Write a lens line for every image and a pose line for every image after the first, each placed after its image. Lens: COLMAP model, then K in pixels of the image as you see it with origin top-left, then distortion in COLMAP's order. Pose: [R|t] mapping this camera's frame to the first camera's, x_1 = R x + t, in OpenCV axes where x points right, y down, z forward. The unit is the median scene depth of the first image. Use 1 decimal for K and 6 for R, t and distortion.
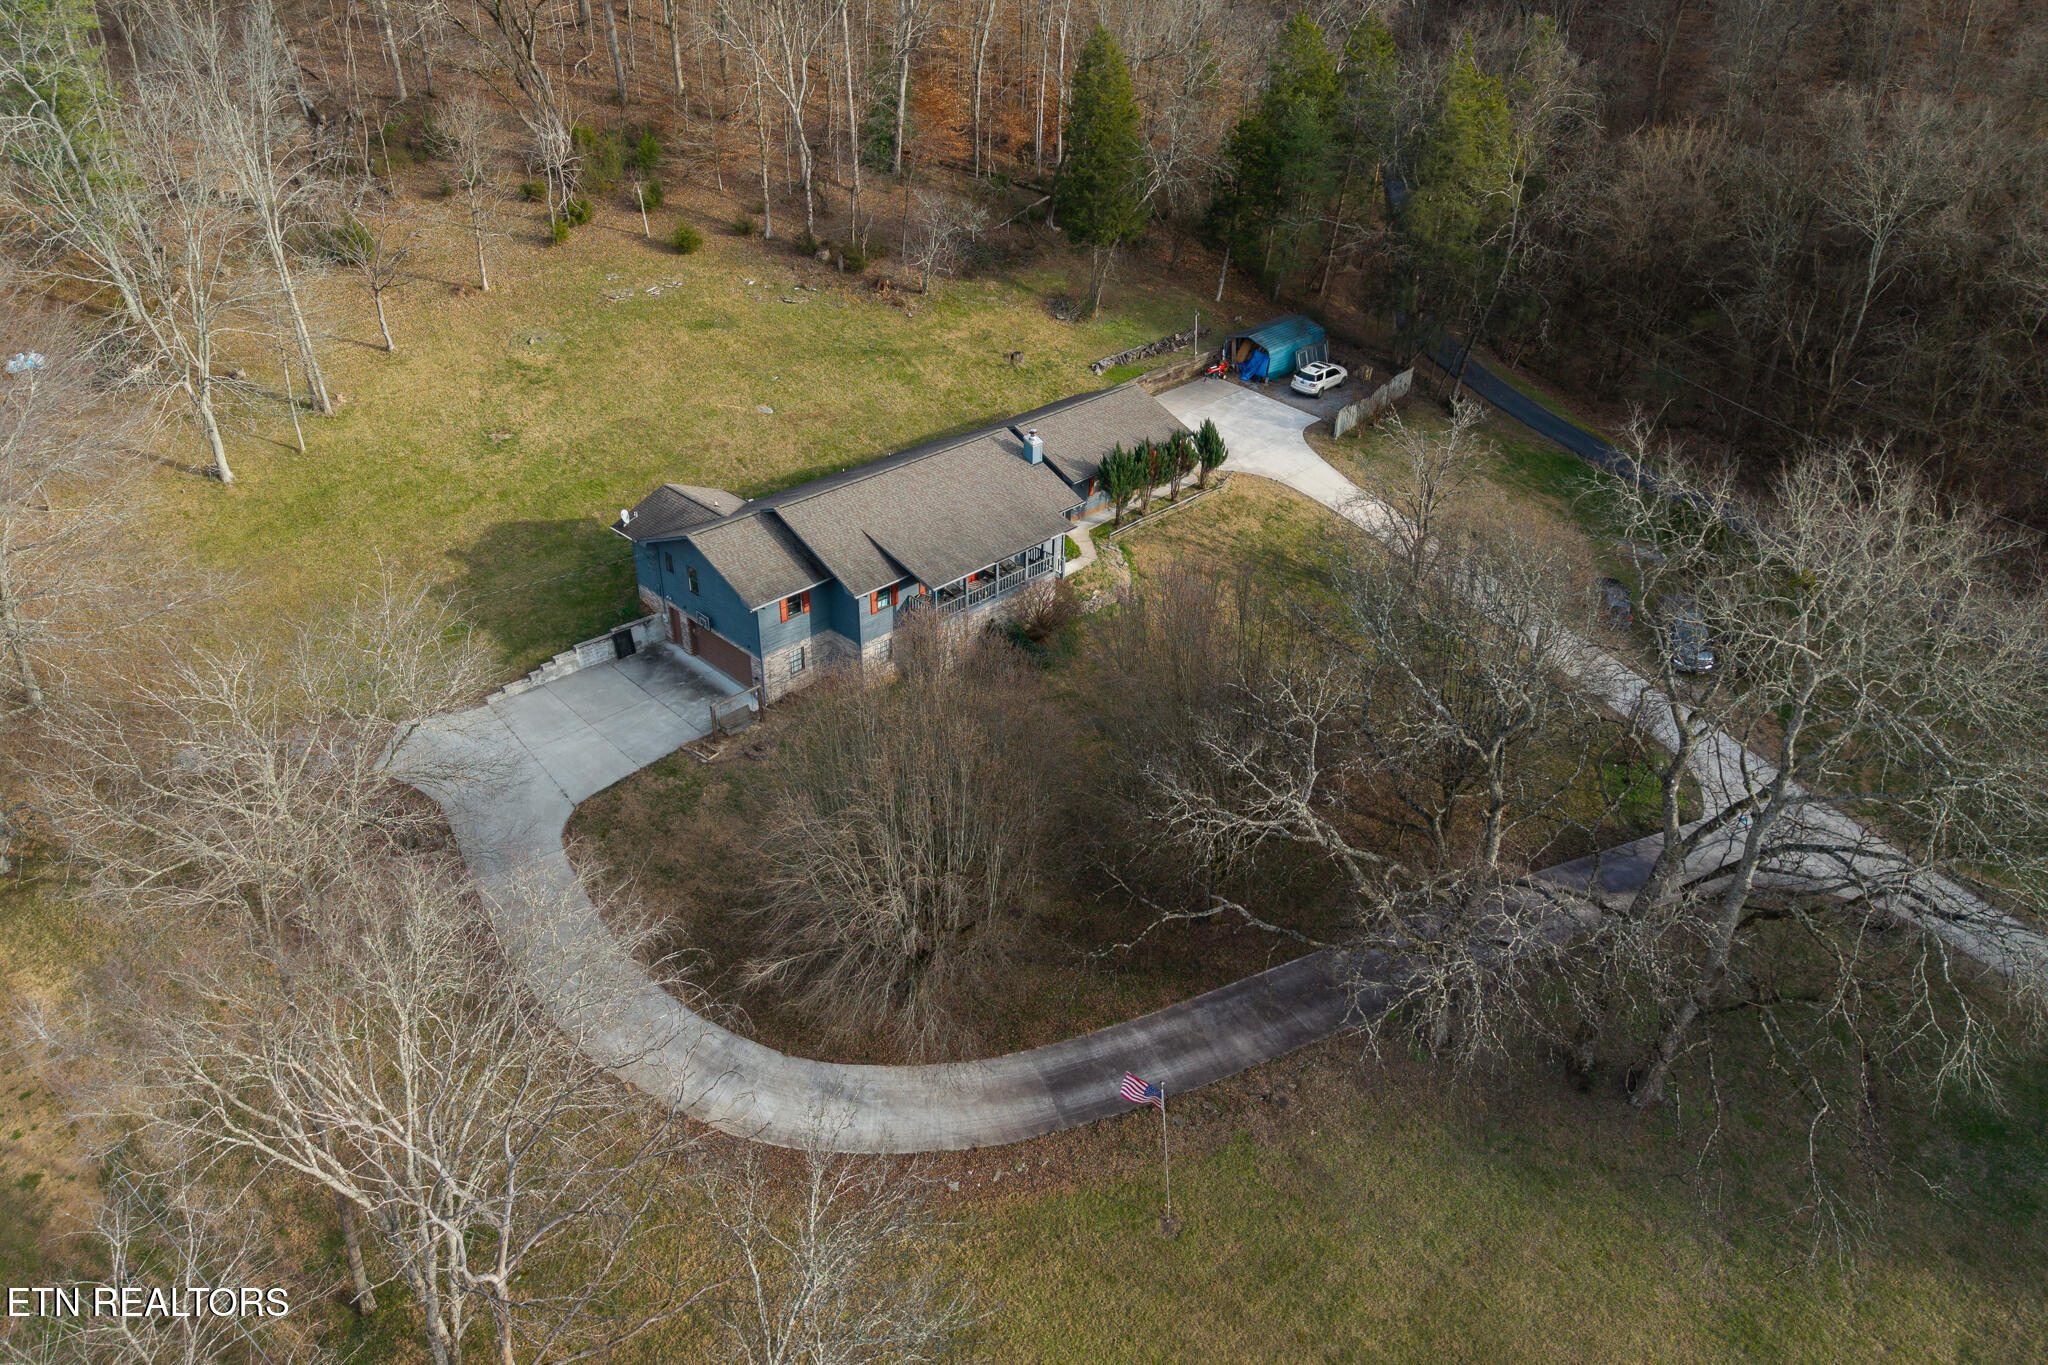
lens RADIAL K [[1425.3, 0, 1093.1], [0, 1425.3, 605.6], [0, 0, 1]] dist [0.003428, -0.001395]
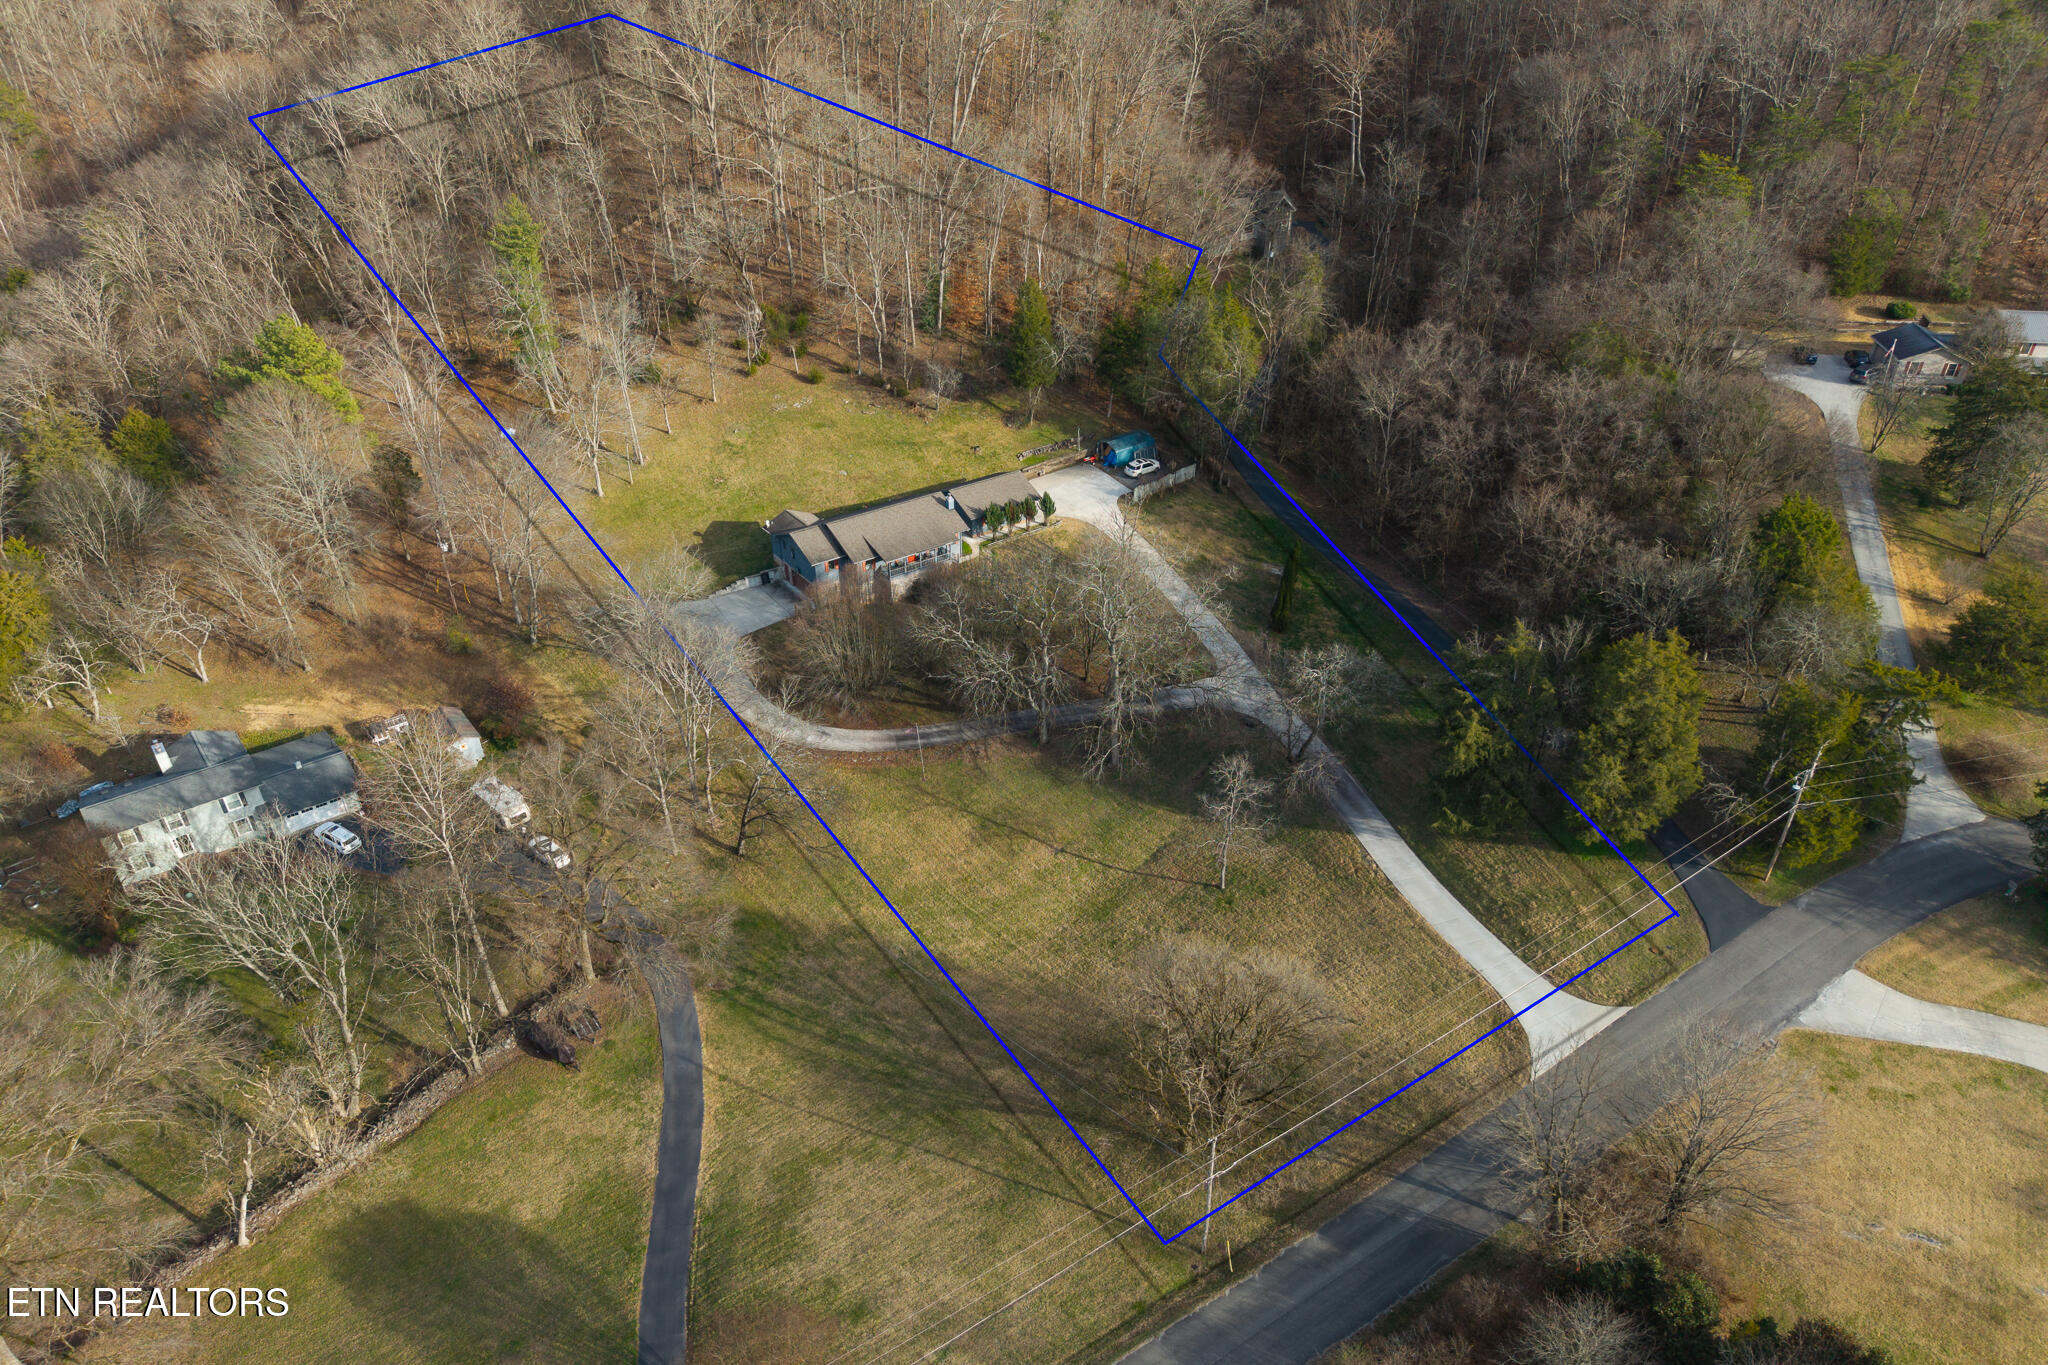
lens RADIAL K [[1412.6, 0, 1020.8], [0, 1412.6, 769.4], [0, 0, 1]] dist [0.005934, -0.004521]
pose [[0.981995, 0.087437, -0.167451, 0.381205], [-0.069632, 0.991555, 0.109409, 0.041814], [0.175603, -0.095779, 0.979791, -0.938550]]
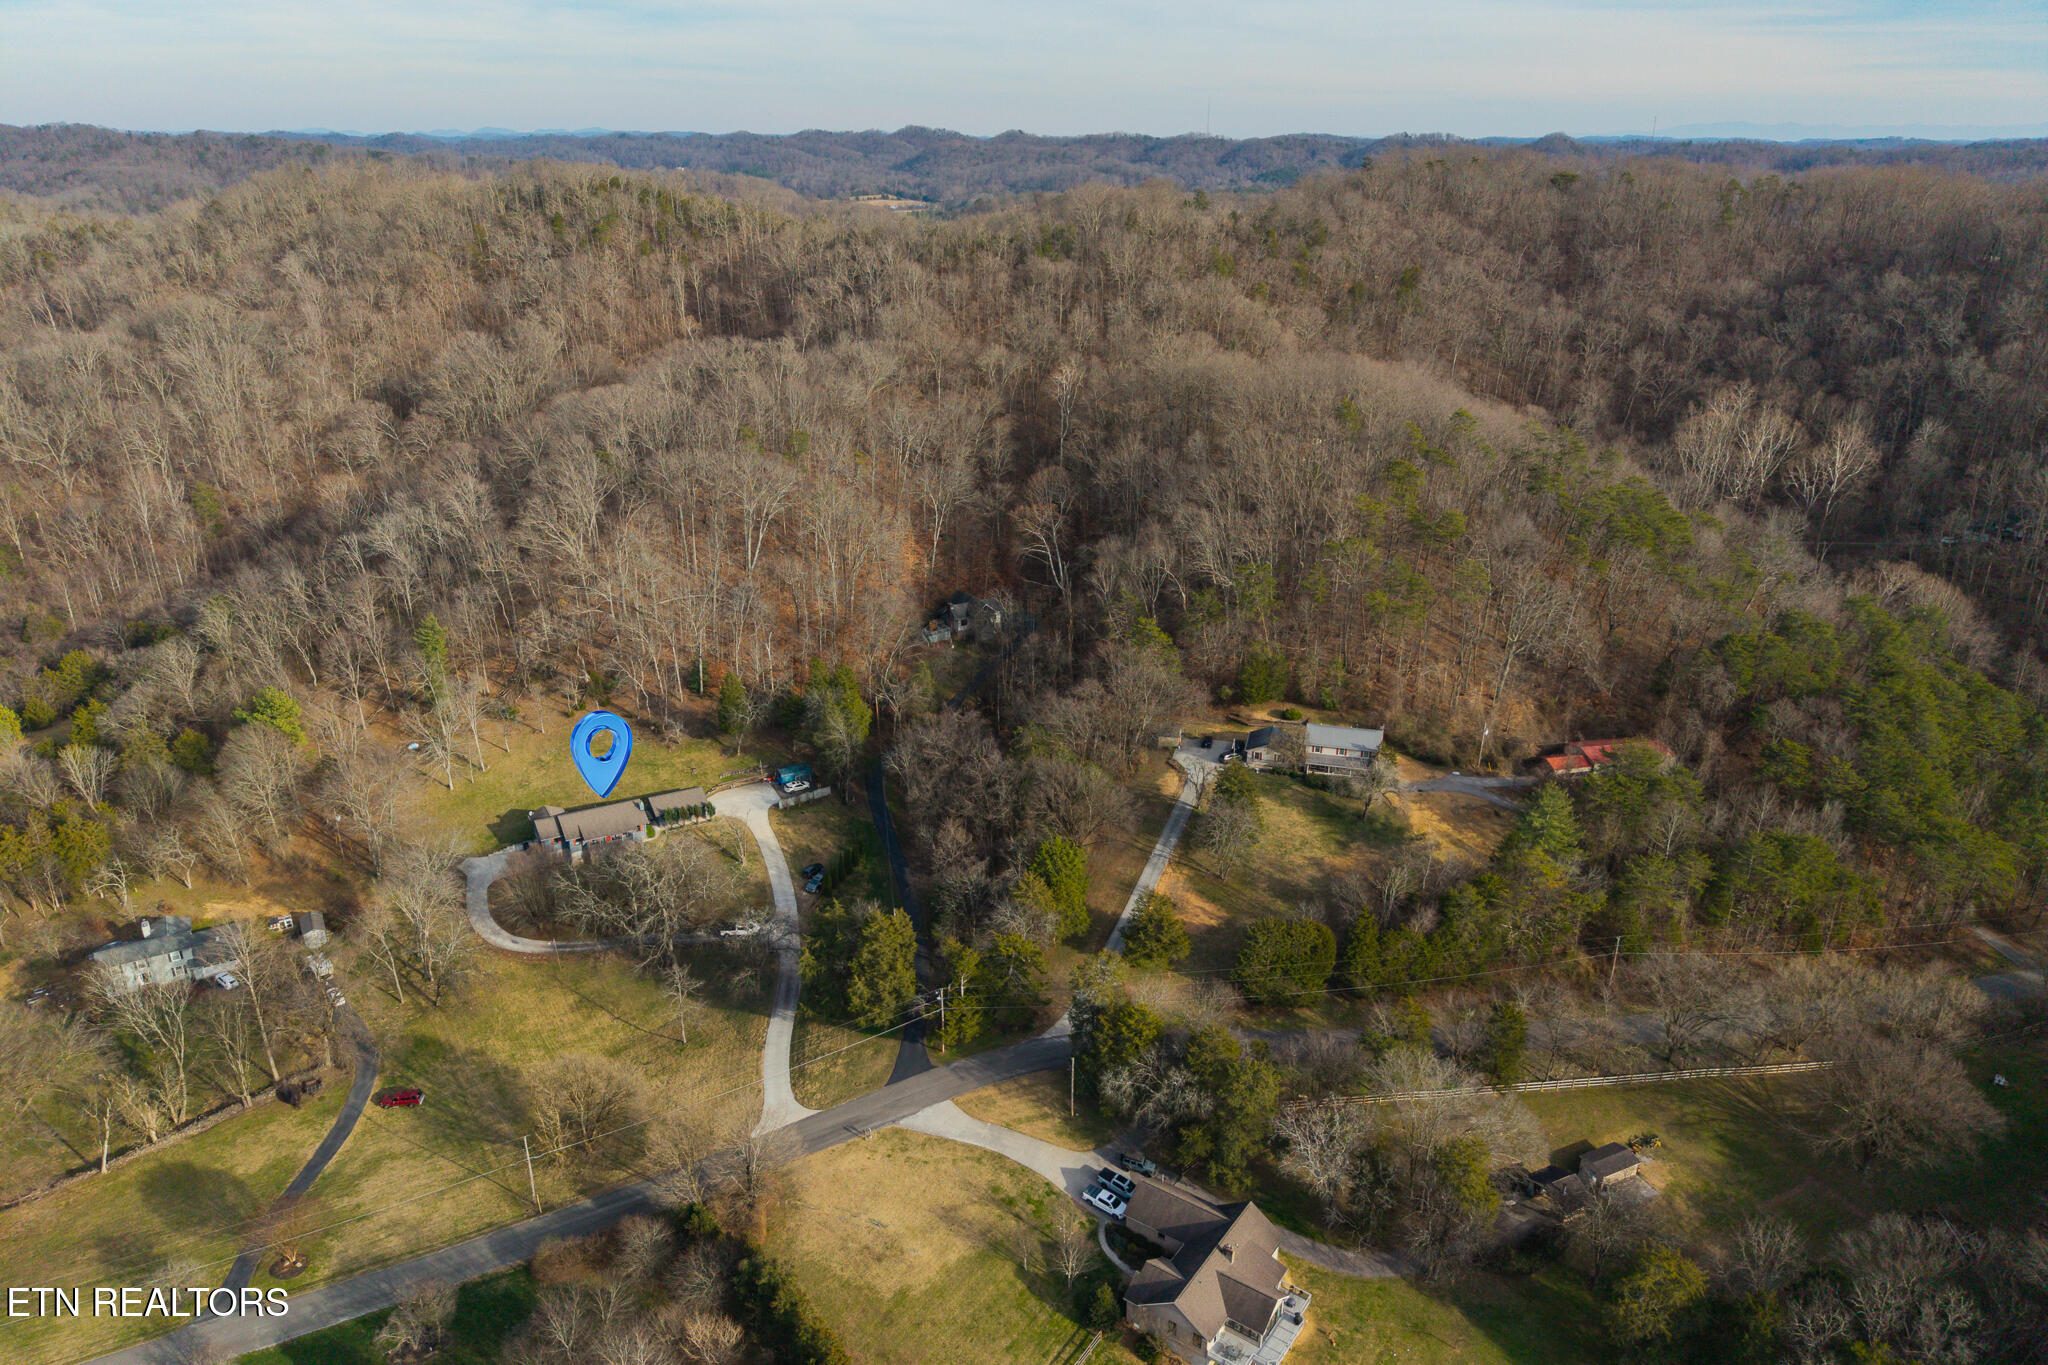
lens RADIAL K [[1384.6, 0, 986.1], [0, 1384.6, 682.0], [0, 0, 1]] dist [0.001308, -0.004366]
pose [[0.953928, 0.089028, -0.286522, 1.449417], [-0.127659, 0.984644, -0.119073, -0.094414], [0.271521, 0.150164, 0.950646, -1.755007]]
